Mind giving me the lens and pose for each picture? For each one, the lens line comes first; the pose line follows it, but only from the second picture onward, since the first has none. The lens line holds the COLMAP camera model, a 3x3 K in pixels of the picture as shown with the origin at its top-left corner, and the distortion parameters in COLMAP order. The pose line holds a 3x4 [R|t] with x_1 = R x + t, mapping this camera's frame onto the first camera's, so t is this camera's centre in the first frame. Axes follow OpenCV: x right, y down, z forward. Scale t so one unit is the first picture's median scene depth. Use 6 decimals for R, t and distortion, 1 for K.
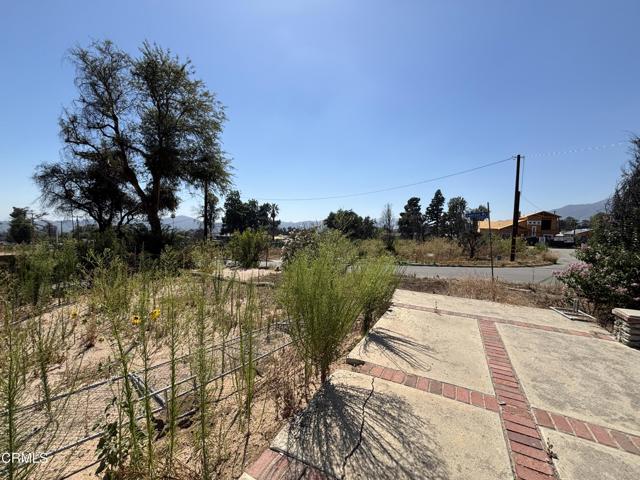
lens RADIAL K [[254.0, 0, 318.5], [0, 254.0, 241.1], [0, 0, 1]] dist [-0.008570, 0.001526]
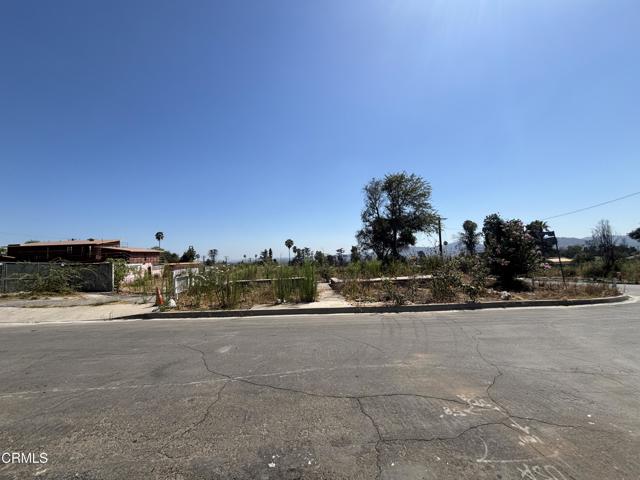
lens RADIAL K [[254.0, 0, 318.3], [0, 254.0, 245.0], [0, 0, 1]] dist [-0.008570, 0.001526]
pose [[0.526886, -0.078166, -0.846334, 0.525743], [0.007879, 0.996168, -0.087099, 0.020345], [0.849899, 0.039223, 0.525483, -0.408564]]
